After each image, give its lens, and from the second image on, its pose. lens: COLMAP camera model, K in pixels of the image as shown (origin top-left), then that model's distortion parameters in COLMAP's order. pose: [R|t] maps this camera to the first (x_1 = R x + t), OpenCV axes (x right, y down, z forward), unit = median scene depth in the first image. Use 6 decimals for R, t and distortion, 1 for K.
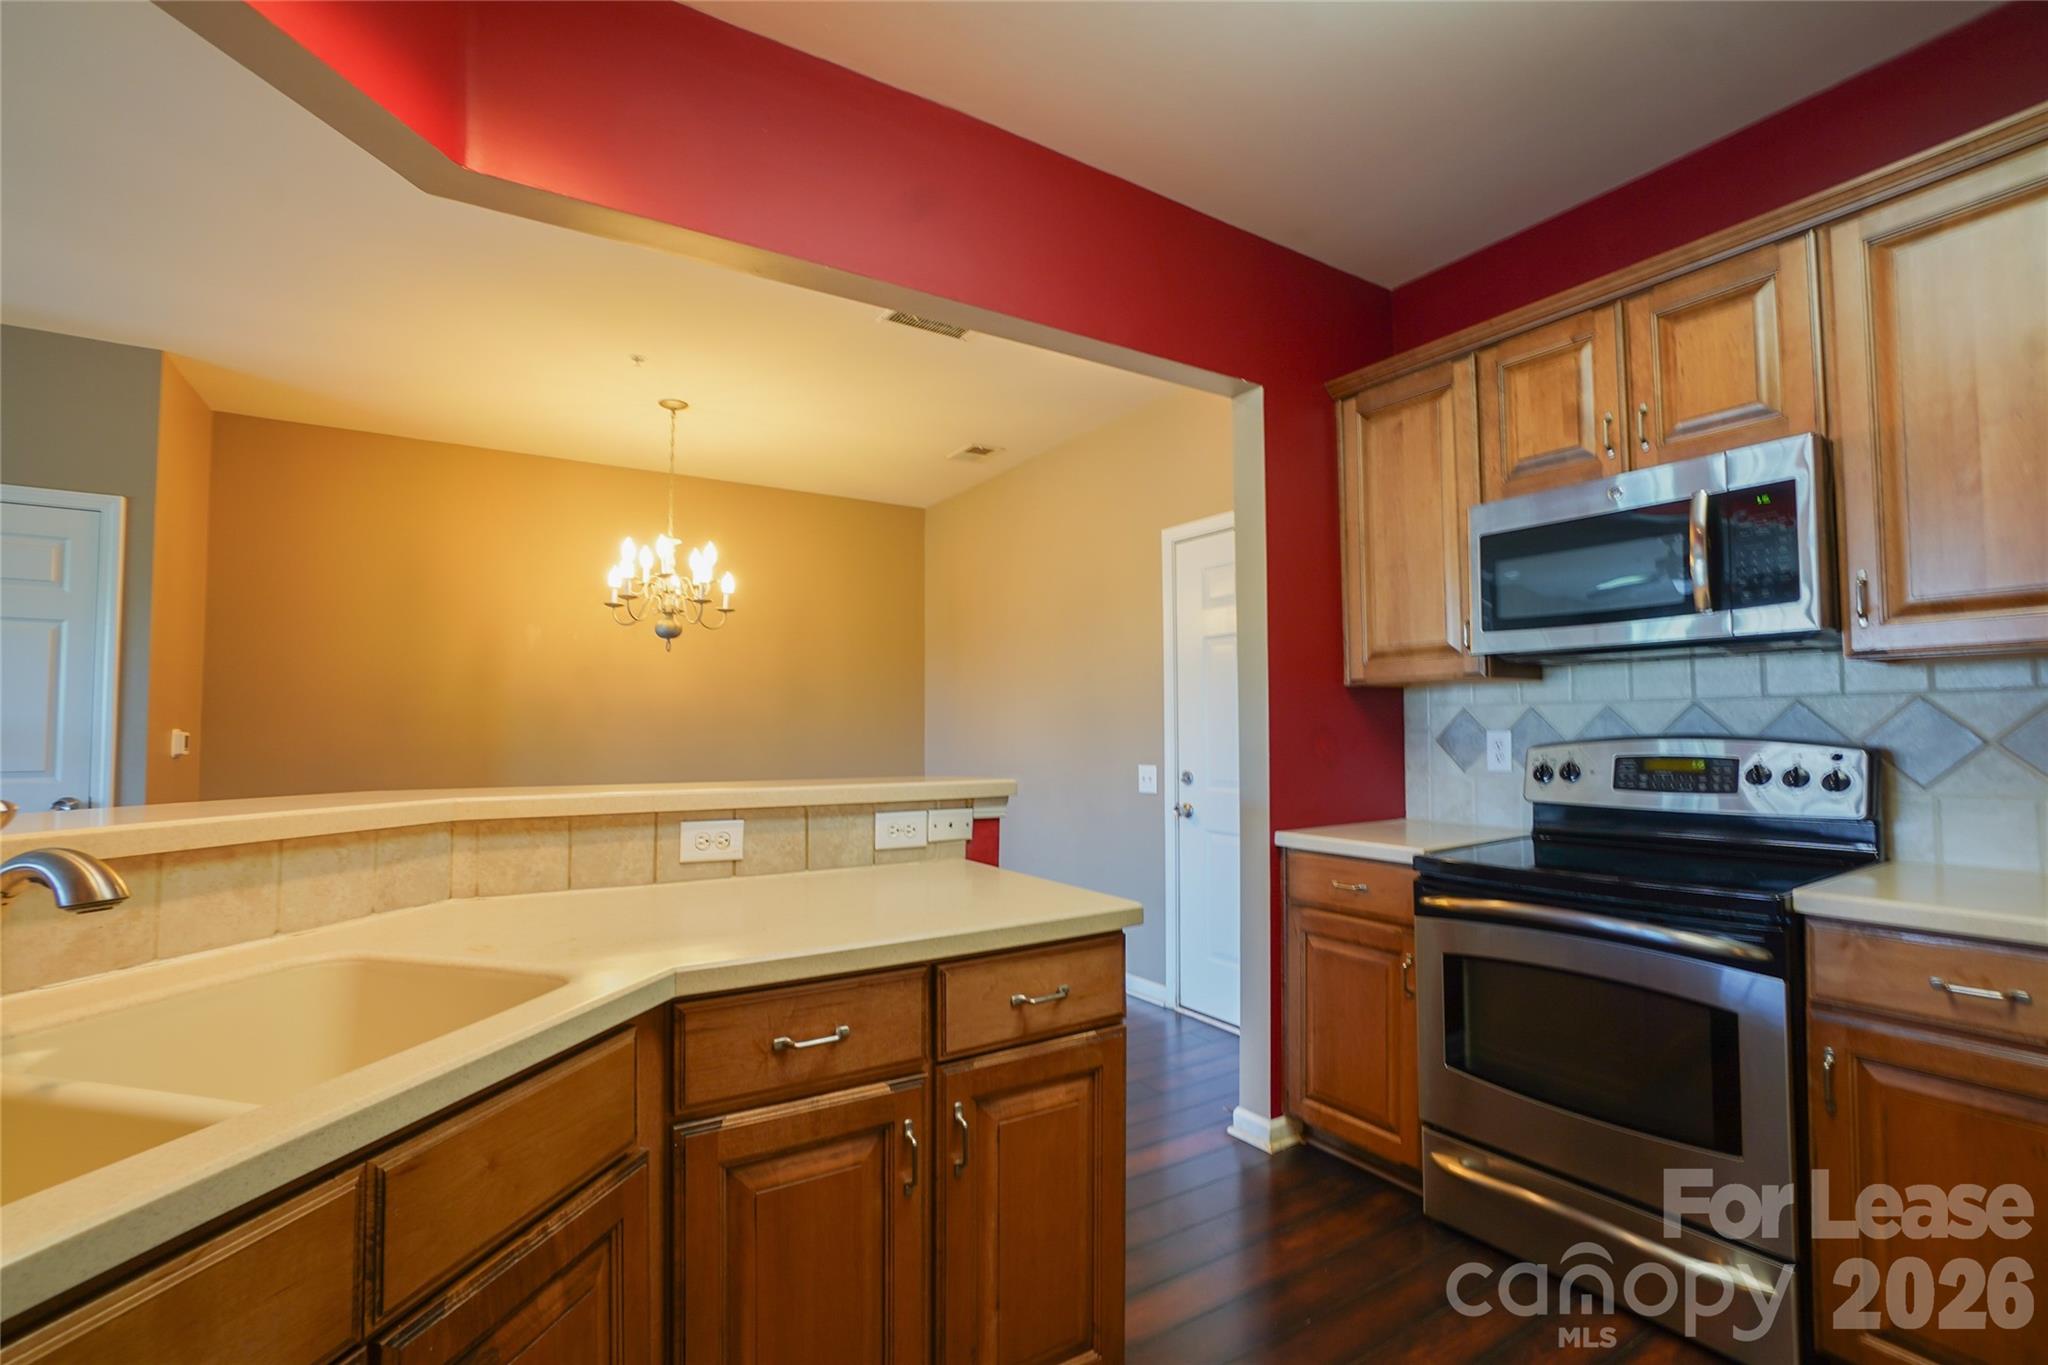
lens RADIAL K [[904.8, 0, 1014.8], [0, 904.8, 699.7], [0, 0, 1]] dist [0.001953, 0.004459]
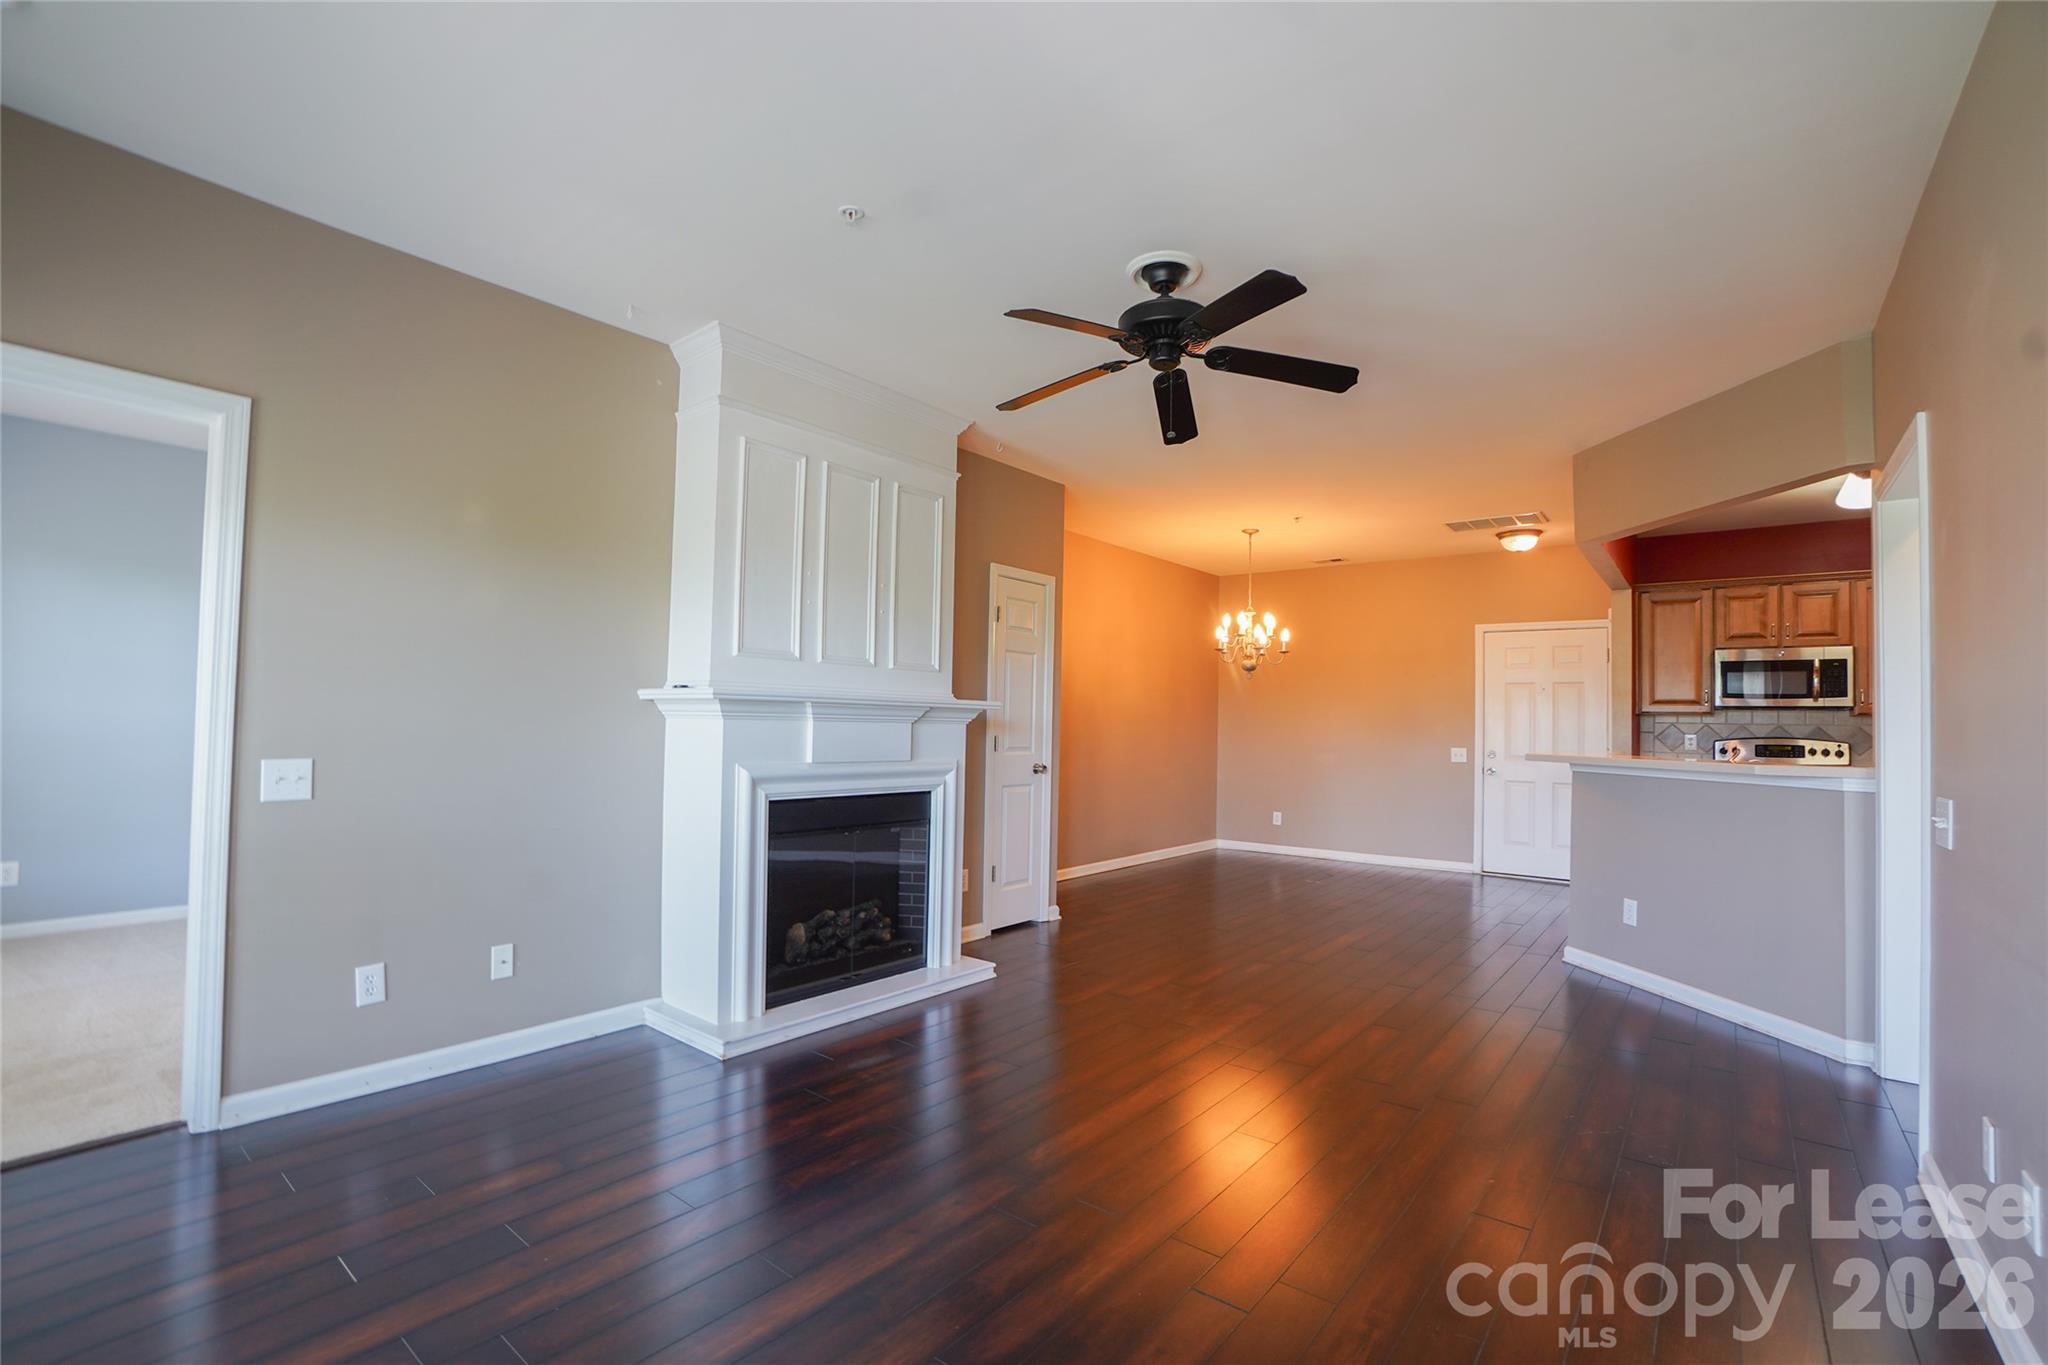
lens RADIAL K [[904.8, 0, 1045.6], [0, 904.8, 692.3], [0, 0, 1]] dist [0.001953, 0.004459]
pose [[0.941170, 0.029126, 0.336676, -2.426064], [-0.031051, 0.999518, 0.000333, -0.030977], [-0.336504, -0.010767, 0.941621, -0.904526]]
